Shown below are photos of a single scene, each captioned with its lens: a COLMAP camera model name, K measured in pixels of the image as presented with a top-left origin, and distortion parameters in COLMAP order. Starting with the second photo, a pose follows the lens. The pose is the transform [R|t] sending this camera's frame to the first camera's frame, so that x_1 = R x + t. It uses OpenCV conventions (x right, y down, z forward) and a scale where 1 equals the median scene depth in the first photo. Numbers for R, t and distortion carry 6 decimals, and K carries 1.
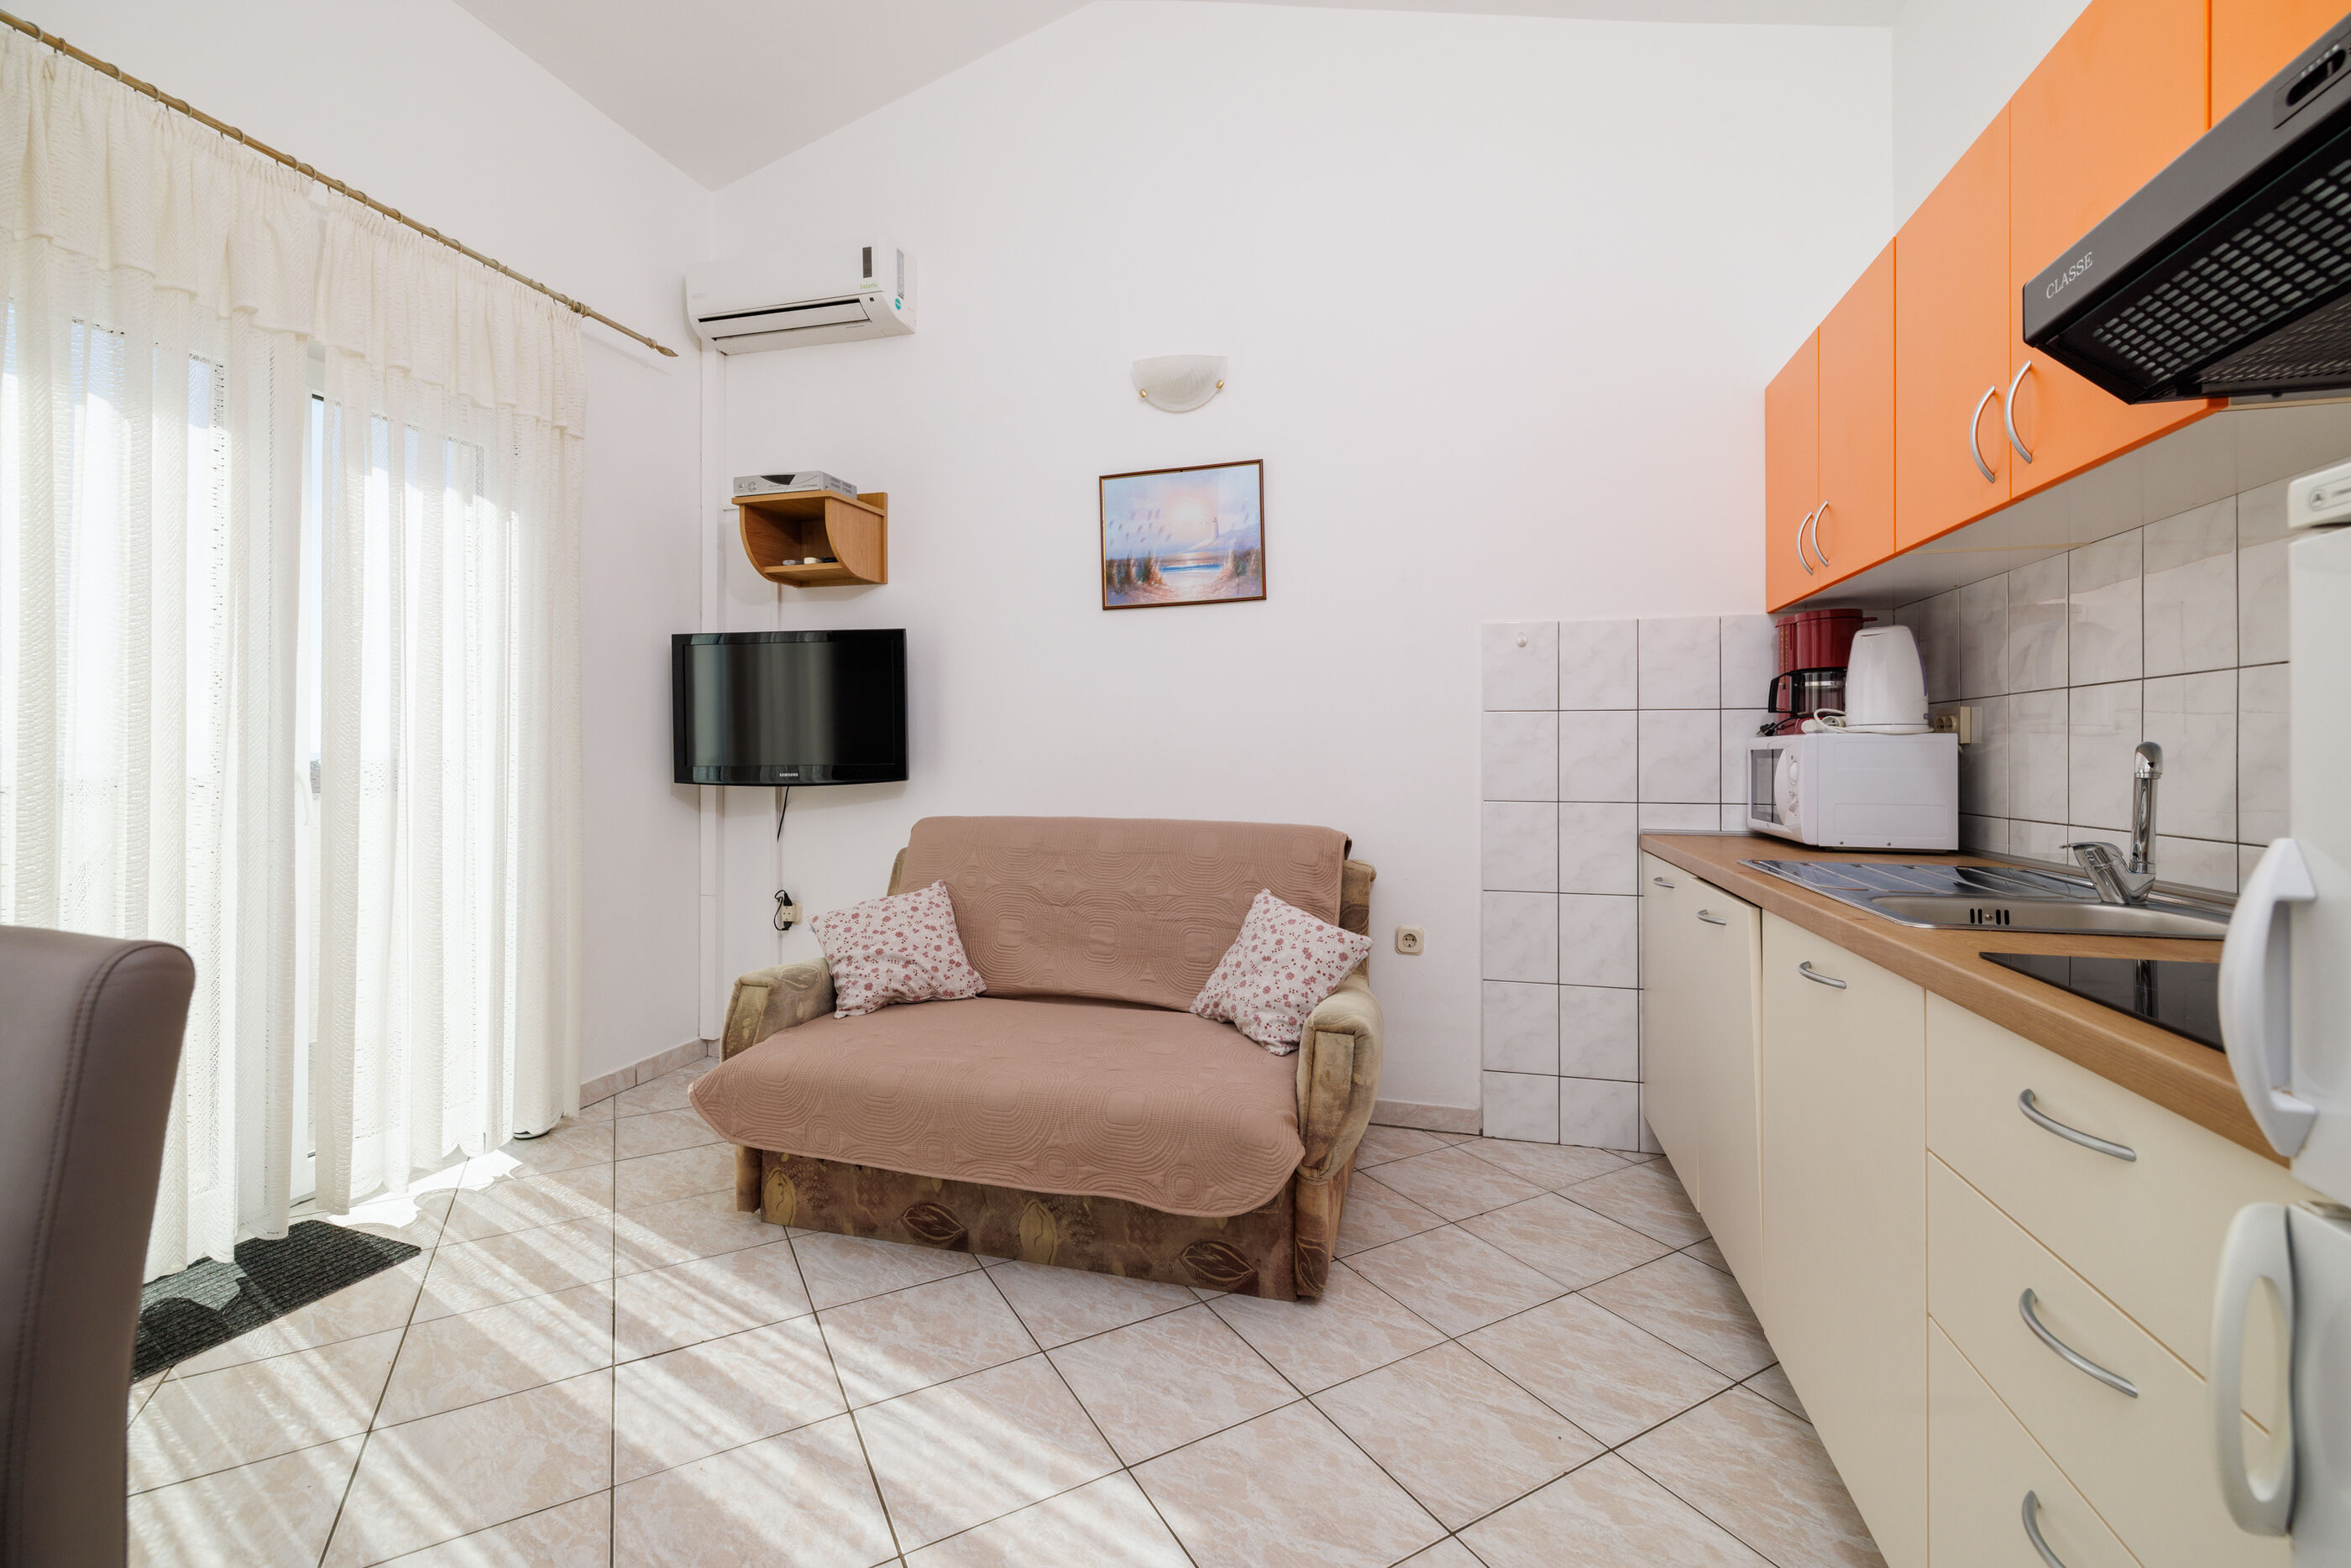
lens RADIAL K [[980.2, 0, 1173.9], [0, 980.2, 747.9], [0, 0, 1]] dist [0.000628, 0.000031]
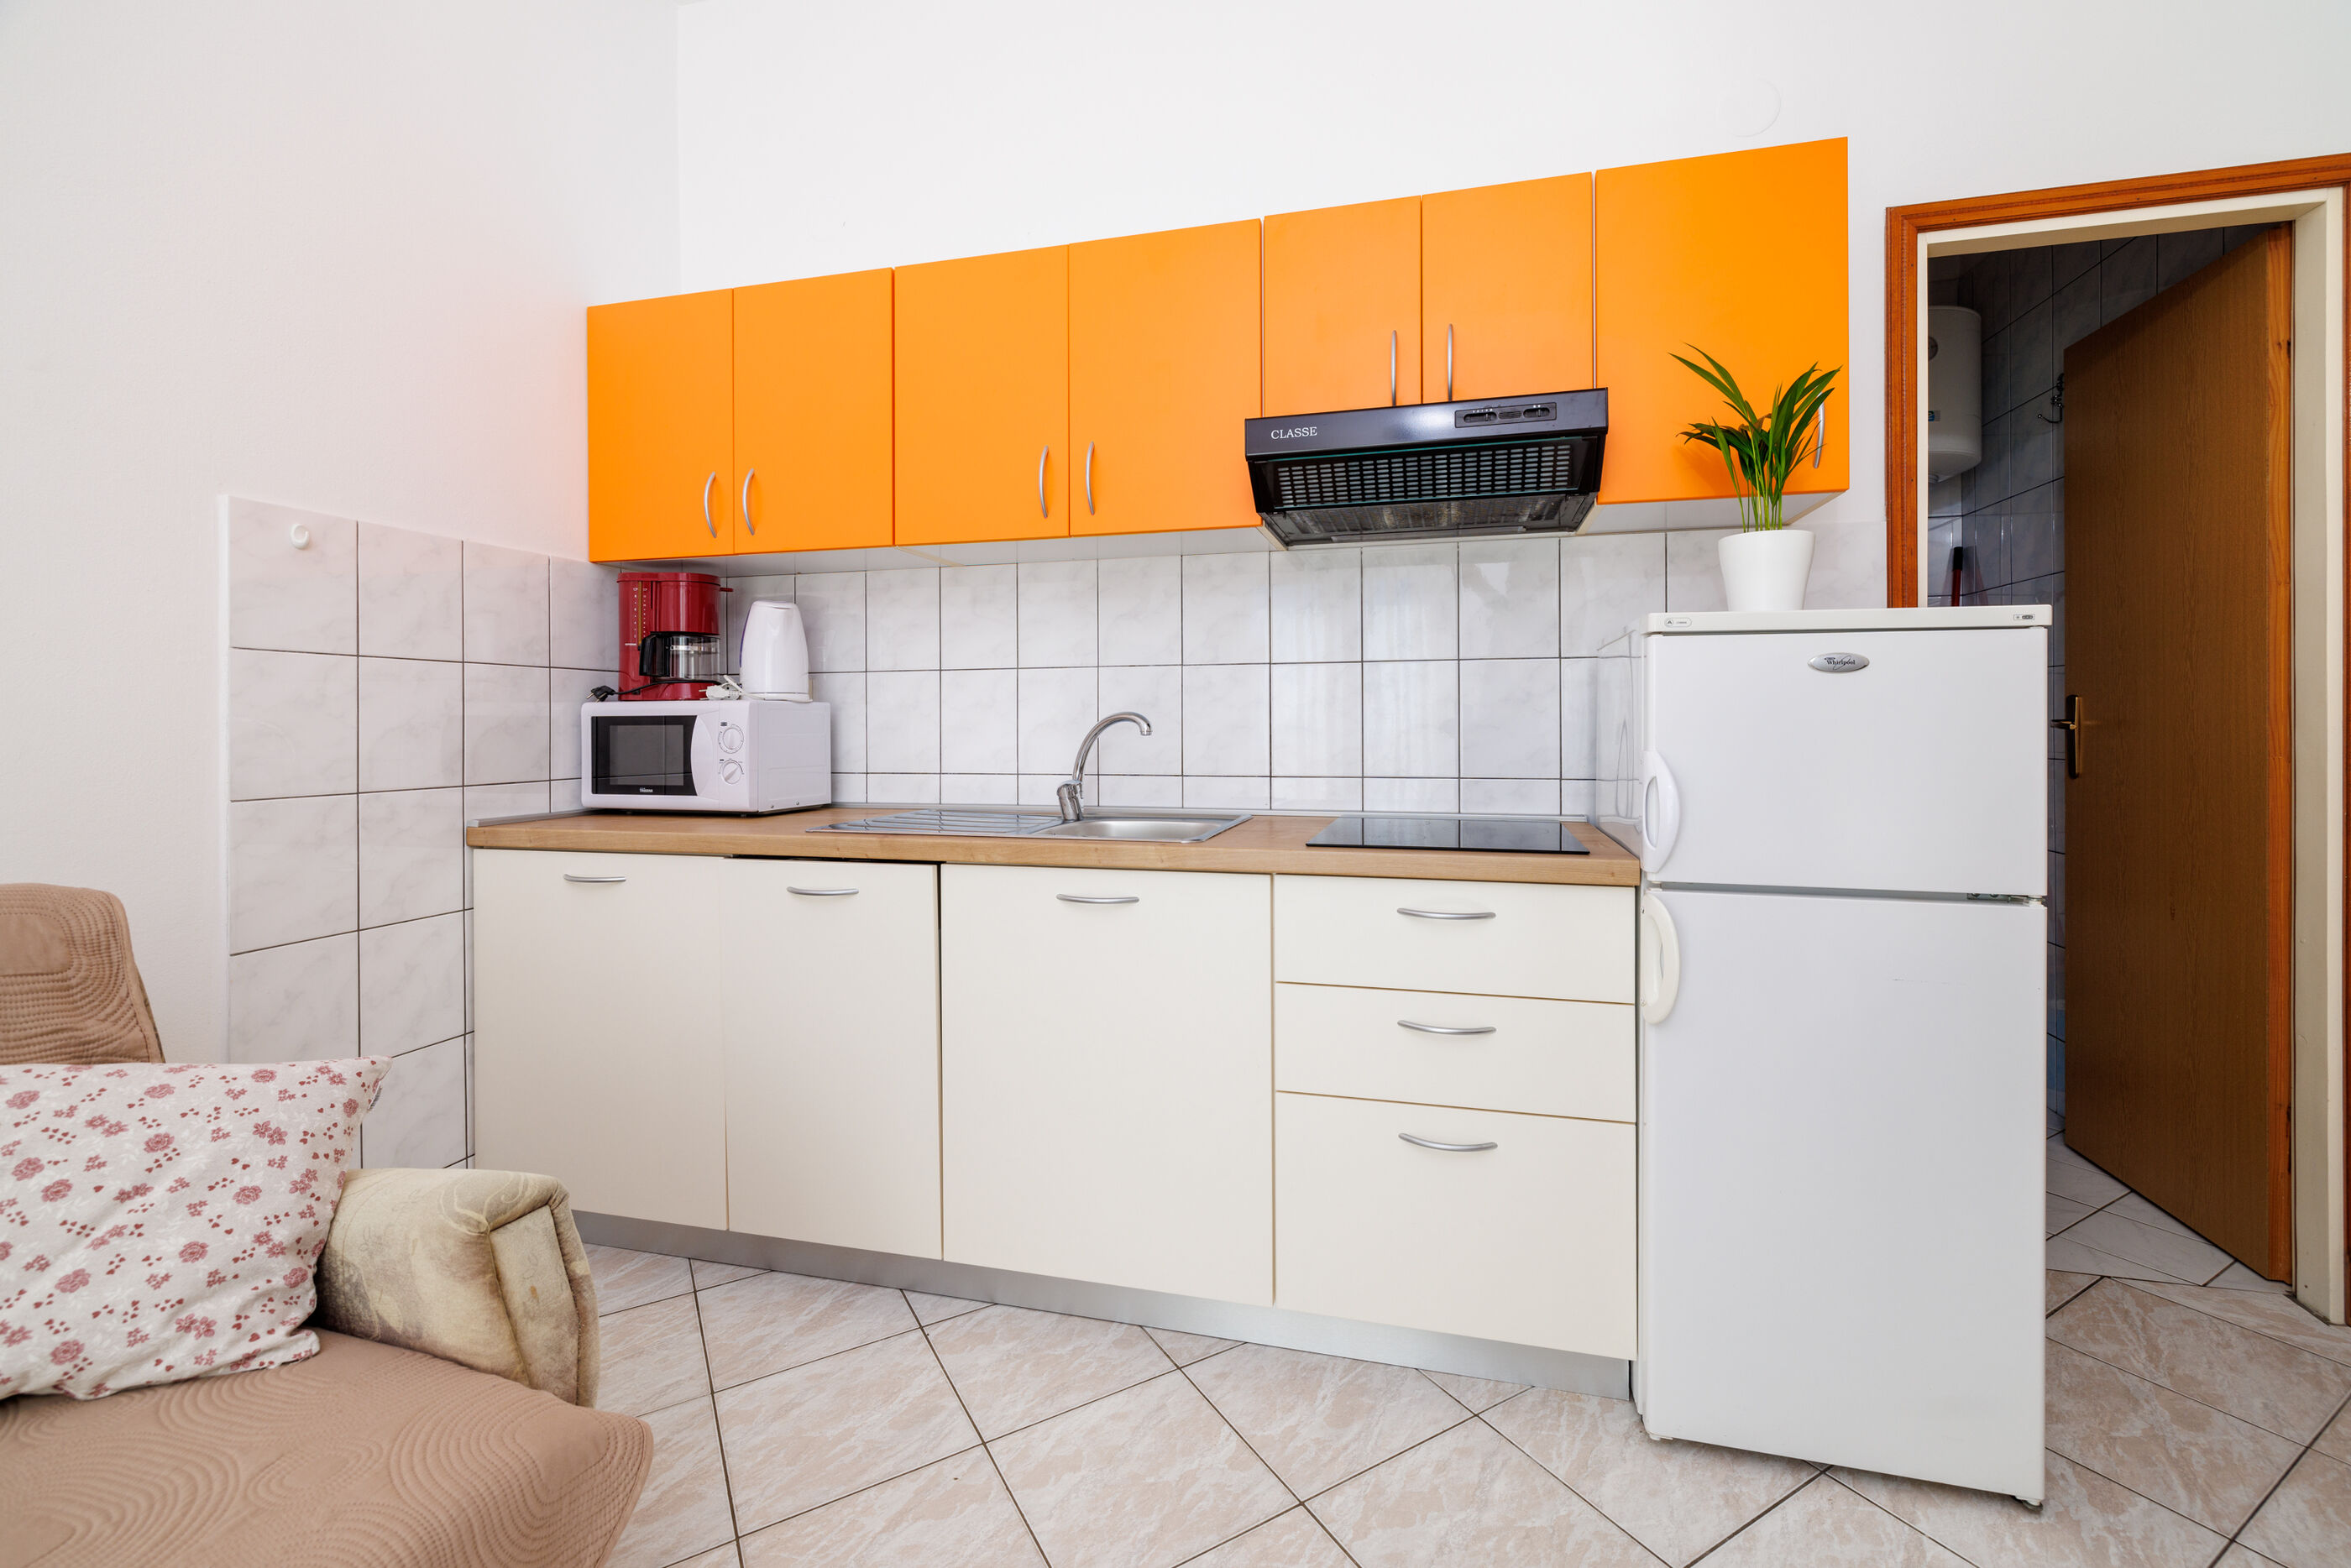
lens RADIAL K [[1001.5, 0, 1194.7], [0, 1001.5, 720.9], [0, 0, 1]] dist [0.000704, -0.000085]
pose [[-0.022600, -0.000076, 0.999745, -0.342492], [-0.003950, 0.999992, -0.000013, 0.004644], [-0.999737, -0.003949, -0.022600, 0.518959]]
